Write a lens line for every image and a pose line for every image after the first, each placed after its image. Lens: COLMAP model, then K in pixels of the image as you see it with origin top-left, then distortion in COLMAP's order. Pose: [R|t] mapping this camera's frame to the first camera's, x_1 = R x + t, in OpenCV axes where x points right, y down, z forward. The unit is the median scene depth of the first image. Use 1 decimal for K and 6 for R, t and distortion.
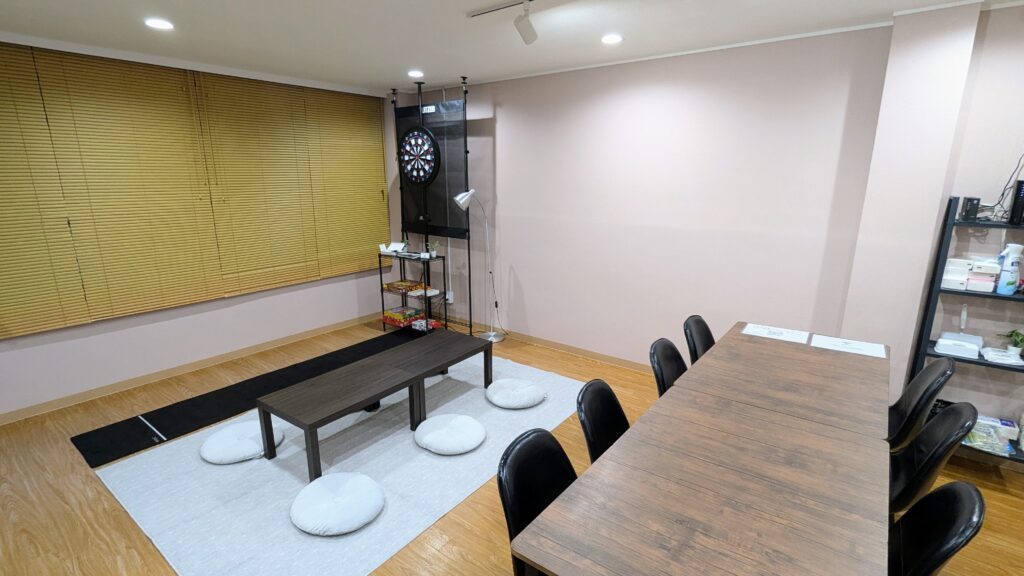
lens RADIAL K [[487.4, 0, 512.0], [0, 487.4, 288.0], [0, 0, 1]] dist [-0.000570, 0.000001]
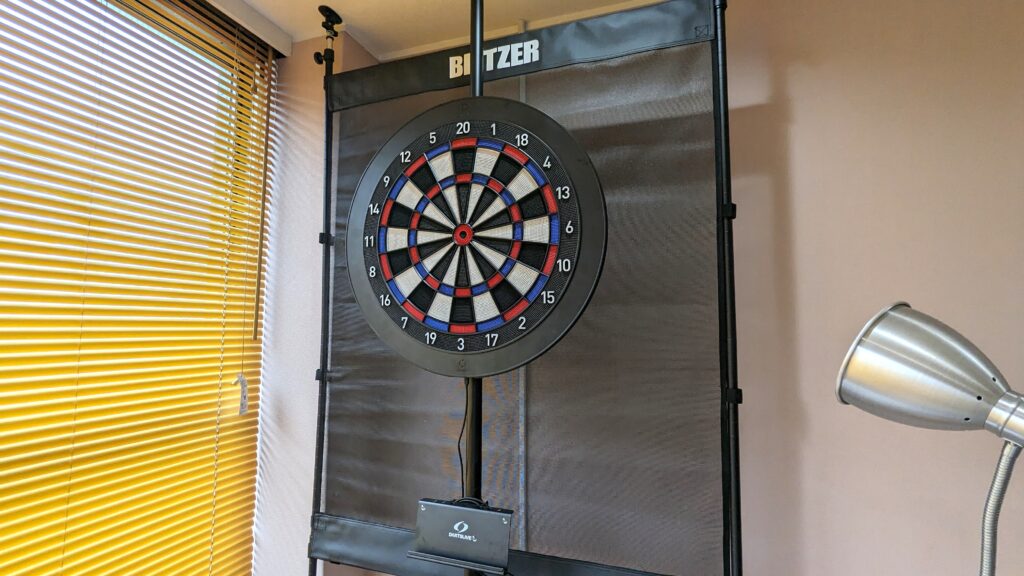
lens RADIAL K [[487.4, 0, 512.0], [0, 487.4, 288.0], [0, 0, 1]] dist [-0.000570, 0.000001]
pose [[0.946498, 0.029615, 0.321348, -0.241336], [0.073201, 0.950121, -0.303170, -0.181600], [-0.314298, 0.310472, 0.897120, 0.814388]]
